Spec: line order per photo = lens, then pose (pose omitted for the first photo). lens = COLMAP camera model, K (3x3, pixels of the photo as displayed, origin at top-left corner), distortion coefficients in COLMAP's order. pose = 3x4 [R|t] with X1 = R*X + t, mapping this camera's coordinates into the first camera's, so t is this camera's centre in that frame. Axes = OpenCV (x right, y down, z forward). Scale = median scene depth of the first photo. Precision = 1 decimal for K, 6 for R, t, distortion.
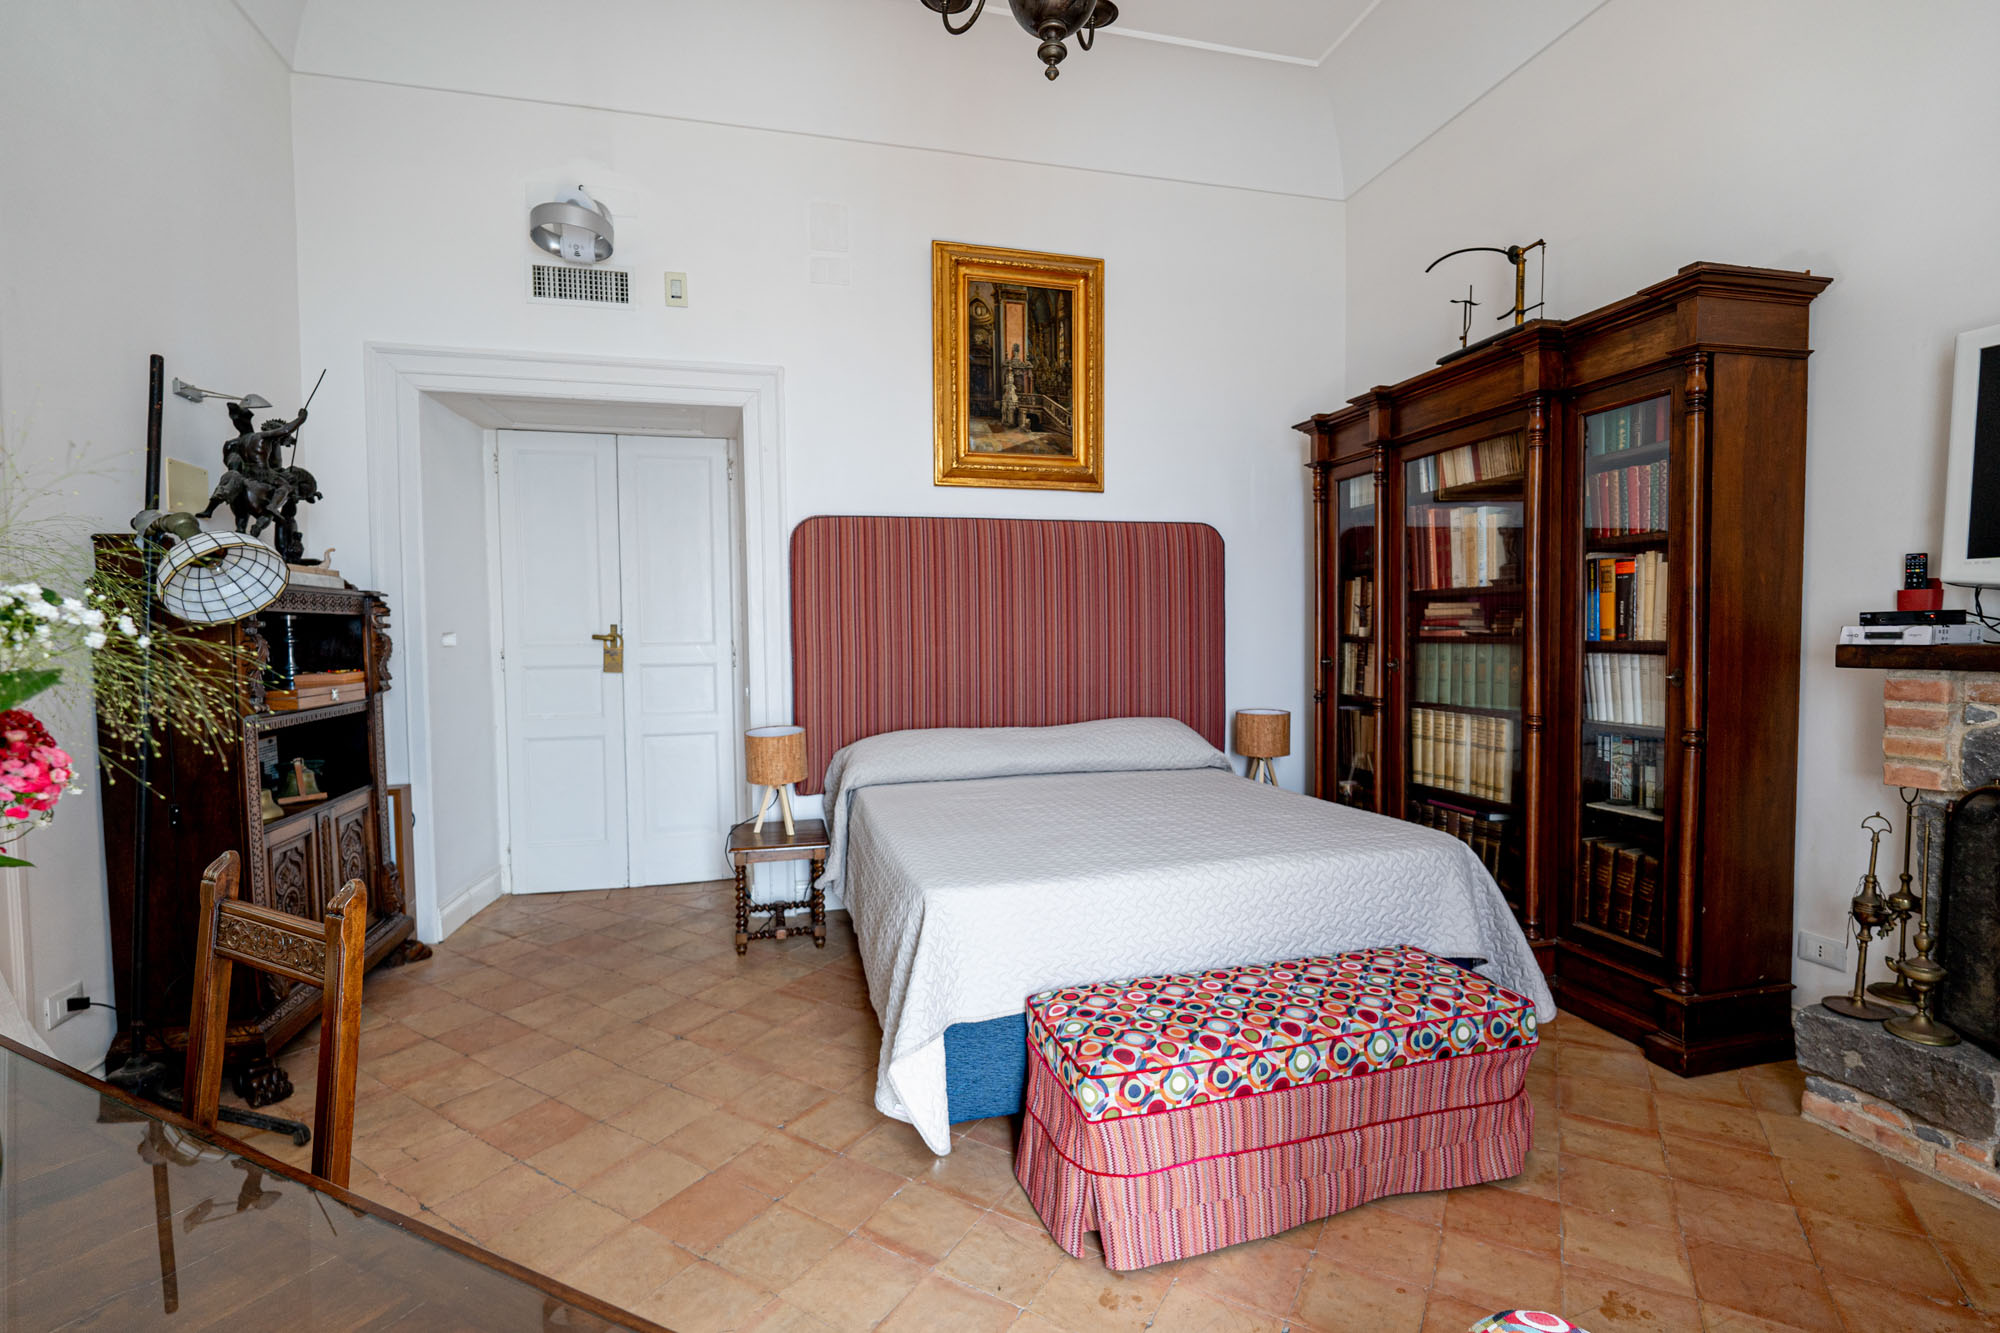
lens RADIAL K [[940.5, 0, 1000.0], [0, 940.5, 666.5], [0, 0, 1]] dist [-0.000637, 0.000134]
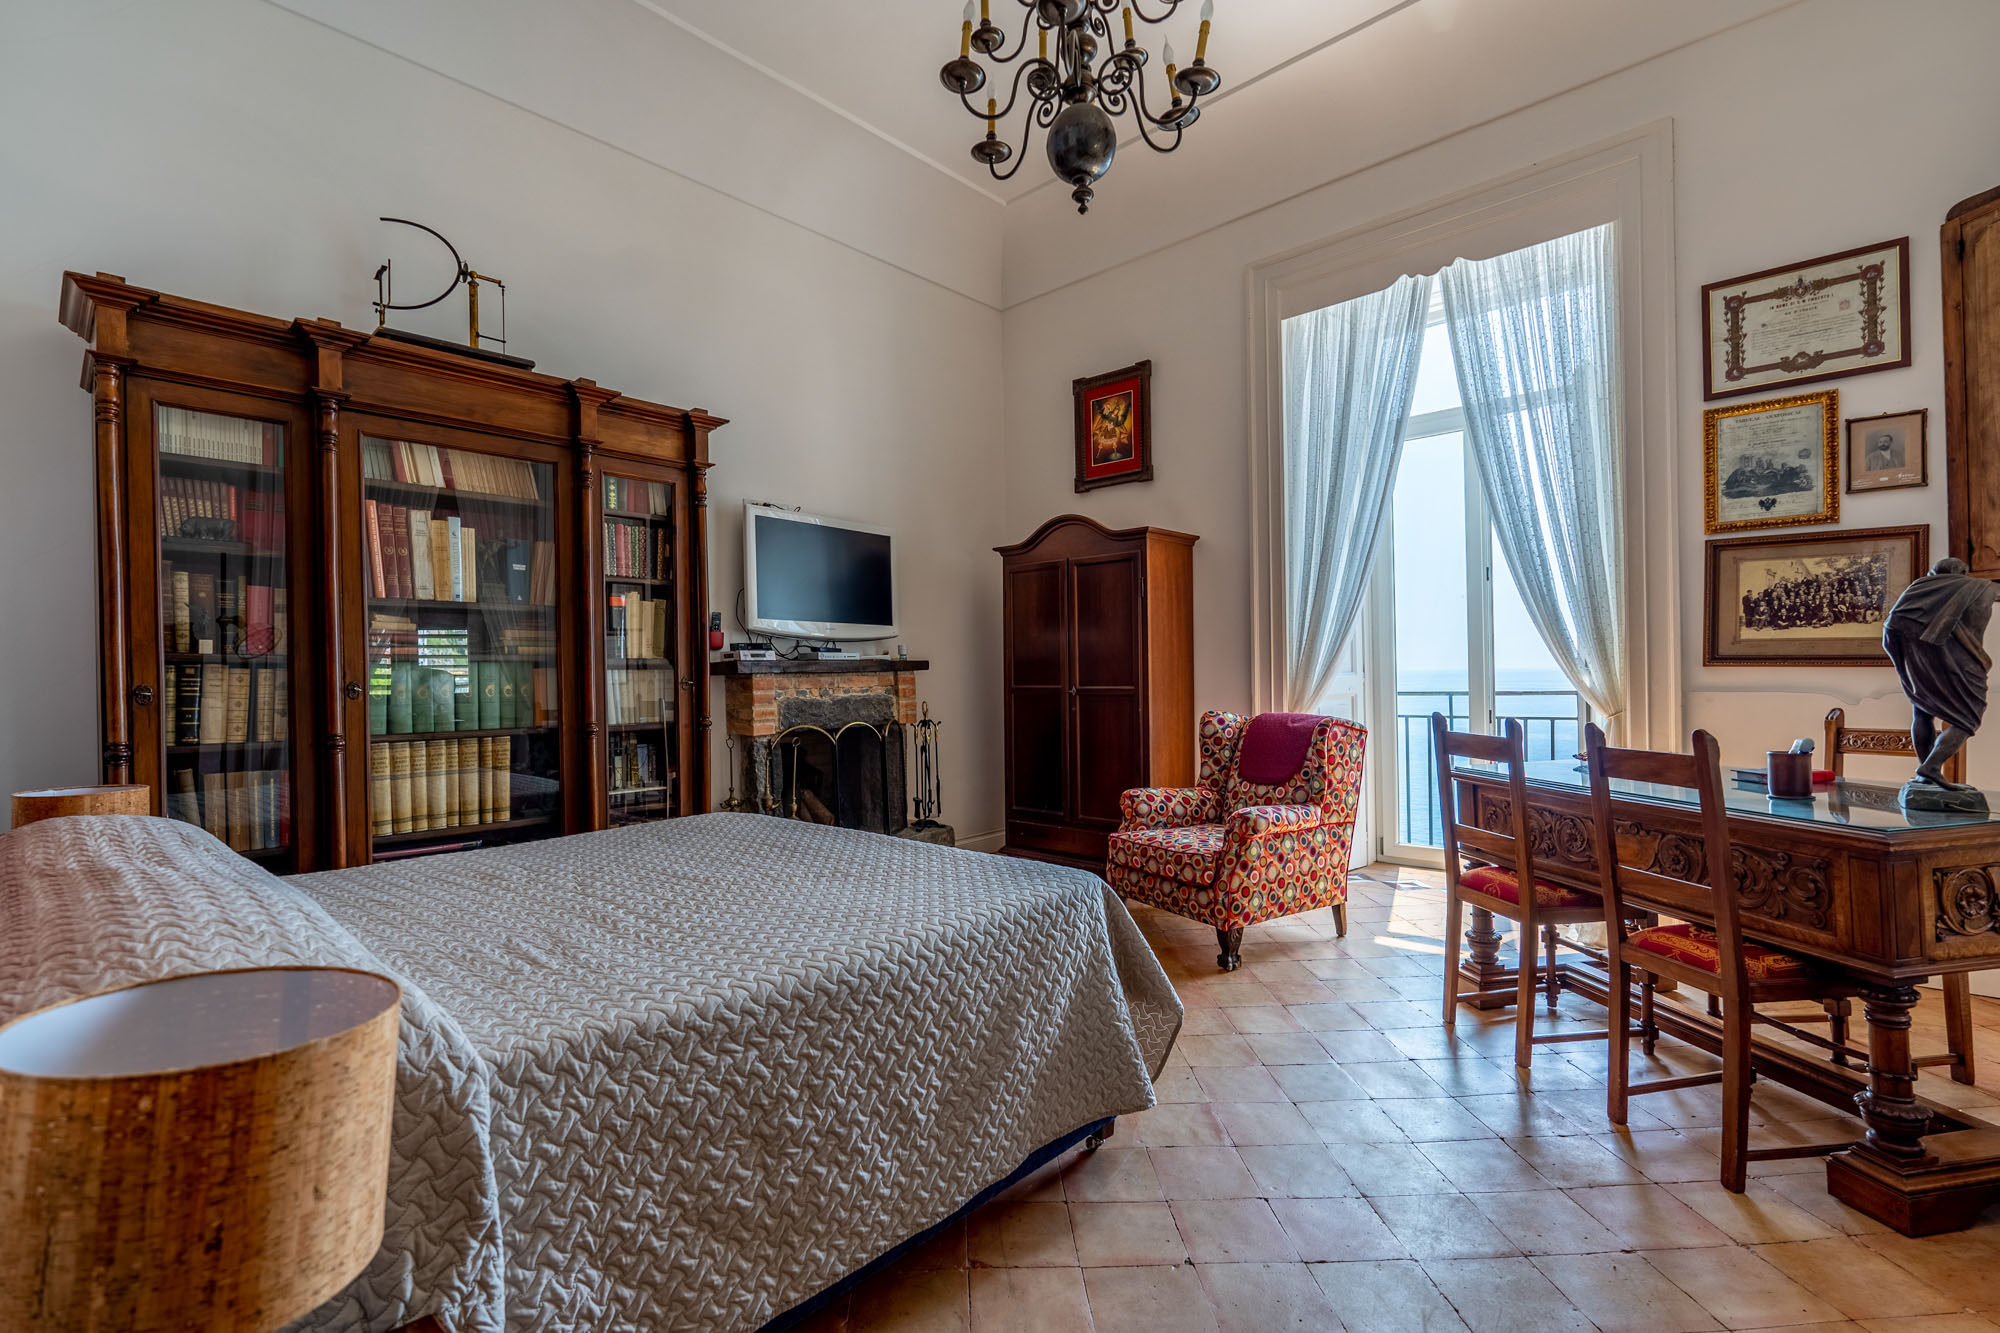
lens RADIAL K [[884.2, 0, 1000.0], [0, 884.2, 666.5], [0, 0, 1]] dist [0.000794, -0.000083]
pose [[-0.536459, 0.022387, 0.843630, -0.504911], [0.050699, 0.998698, 0.005737, 0.001354], [-0.842402, 0.045848, -0.536895, 0.984457]]
